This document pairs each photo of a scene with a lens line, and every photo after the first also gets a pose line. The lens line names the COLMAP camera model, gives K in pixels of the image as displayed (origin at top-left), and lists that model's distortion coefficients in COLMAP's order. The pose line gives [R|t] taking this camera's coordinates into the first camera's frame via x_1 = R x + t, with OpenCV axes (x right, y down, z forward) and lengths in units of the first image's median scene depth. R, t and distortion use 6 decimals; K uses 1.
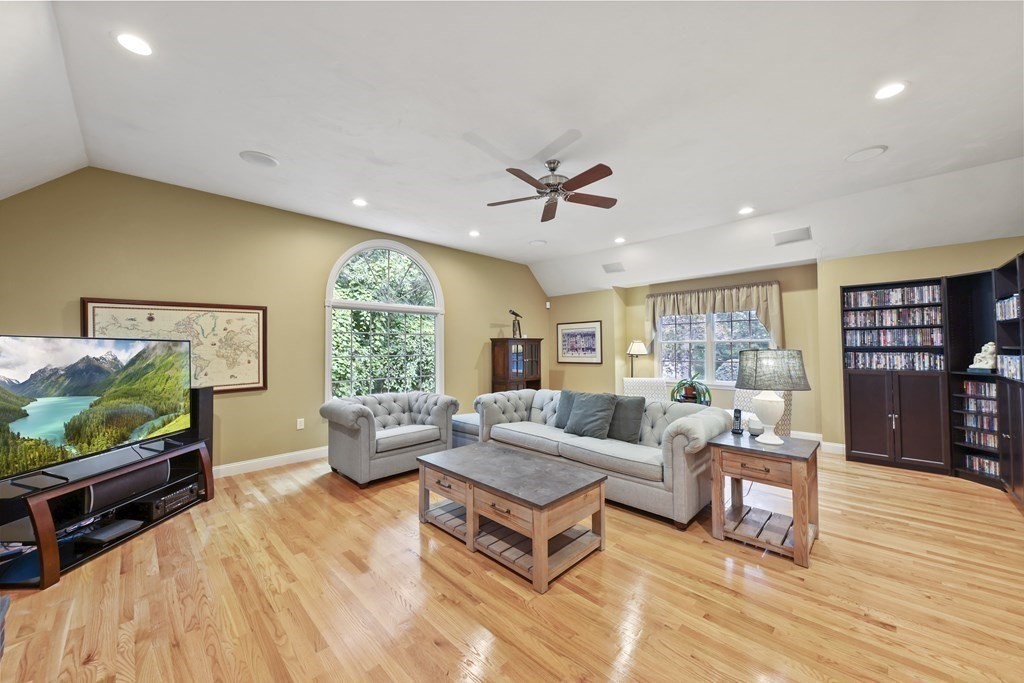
lens RADIAL K [[376.7, 0, 511.9], [0, 376.7, 337.9], [0, 0, 1]] dist [0.002115, 0.000161]
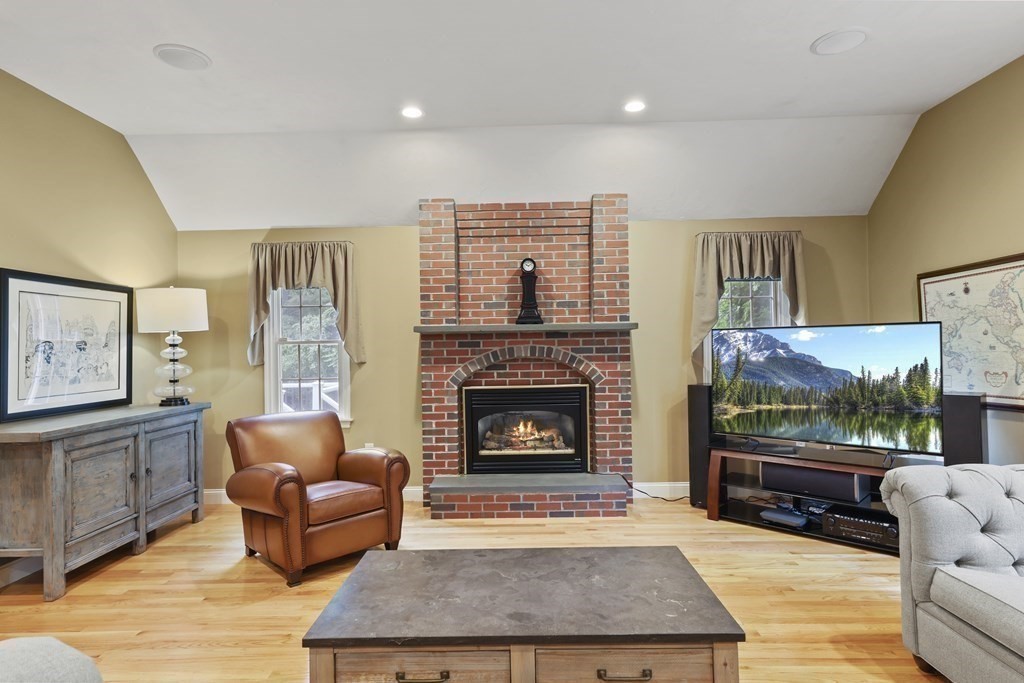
lens RADIAL K [[561.5, 0, 511.3], [0, 561.5, 341.9], [0, 0, 1]] dist [0.018485, 0.002303]
pose [[-0.720183, 0.012738, -0.693667, 0.321714], [0.040458, 0.998901, -0.023662, 0.029957], [0.692604, -0.045105, -0.719907, 1.005637]]
